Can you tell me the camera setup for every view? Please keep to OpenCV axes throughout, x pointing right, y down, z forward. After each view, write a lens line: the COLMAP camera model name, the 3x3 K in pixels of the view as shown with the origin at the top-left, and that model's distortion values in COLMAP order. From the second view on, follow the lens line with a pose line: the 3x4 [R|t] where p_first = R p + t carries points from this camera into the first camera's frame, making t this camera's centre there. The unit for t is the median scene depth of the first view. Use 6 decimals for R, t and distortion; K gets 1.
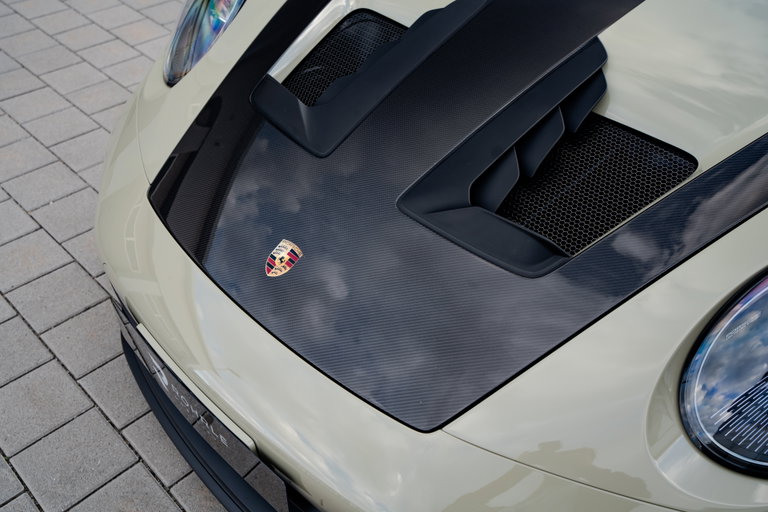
lens RADIAL K [[848.4, 0, 380.5], [0, 848.4, 243.6], [0, 0, 1]] dist [0.057453, 0.007806]
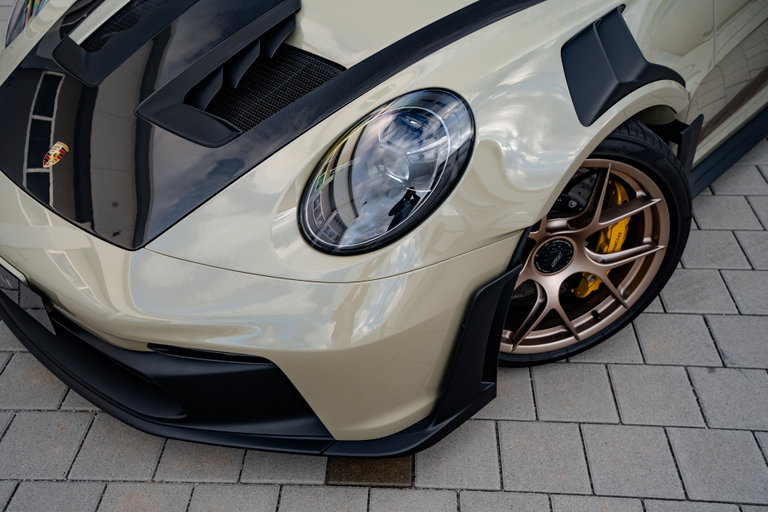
lens RADIAL K [[848.4, 0, 380.5], [0, 848.4, 243.6], [0, 0, 1]] dist [0.057453, 0.007806]
pose [[0.998921, -0.046353, 0.002861, 0.400402], [0.046440, 0.996545, -0.068864, 0.282441], [0.000341, 0.068923, 0.997622, -0.370803]]
